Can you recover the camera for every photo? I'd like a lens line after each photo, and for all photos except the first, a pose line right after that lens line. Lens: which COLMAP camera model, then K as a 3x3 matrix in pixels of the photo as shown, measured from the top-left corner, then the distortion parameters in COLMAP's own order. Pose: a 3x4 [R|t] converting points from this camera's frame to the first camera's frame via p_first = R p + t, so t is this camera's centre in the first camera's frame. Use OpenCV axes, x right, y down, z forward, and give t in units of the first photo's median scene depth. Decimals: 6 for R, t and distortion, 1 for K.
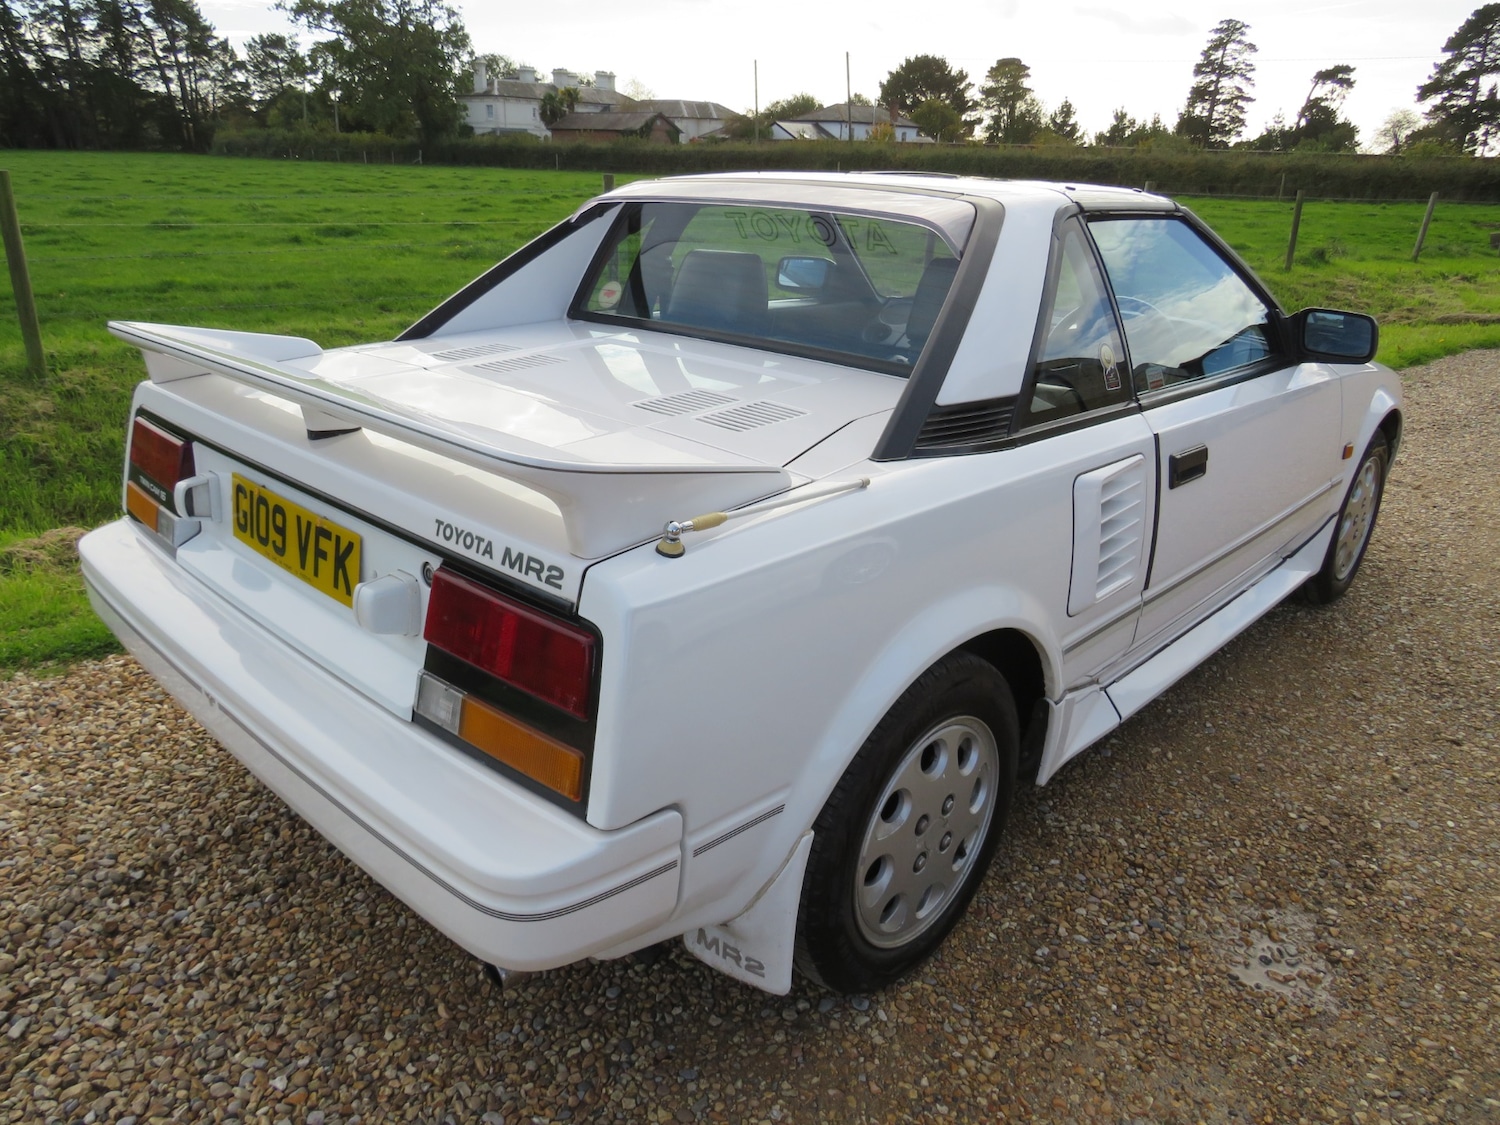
lens RADIAL K [[1057.1, 0, 751.9], [0, 1057.1, 524.3], [0, 0, 1]] dist [-0.030308, 0.013063]
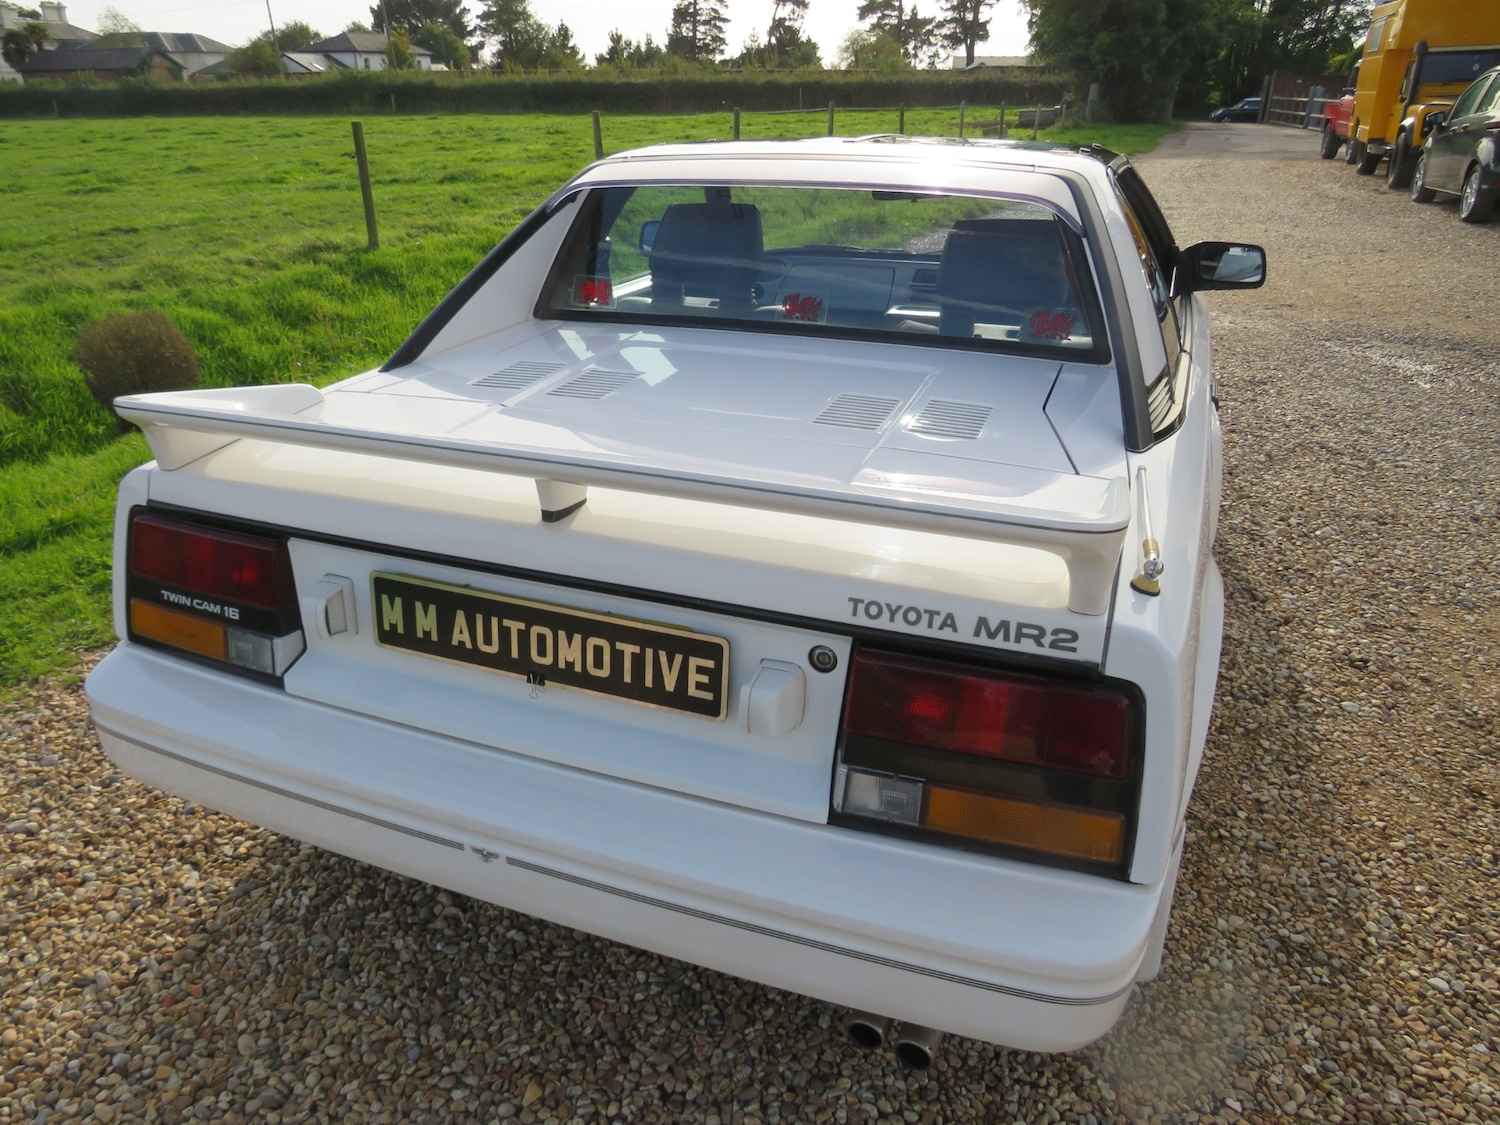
lens RADIAL K [[1057.1, 0, 707.5], [0, 1057.1, 541.3], [0, 0, 1]] dist [-0.030308, 0.013063]
pose [[0.925380, -0.175887, 0.335762, -0.727211], [0.150119, 0.983450, 0.101438, -0.165455], [-0.348047, -0.043464, 0.936469, 0.231685]]
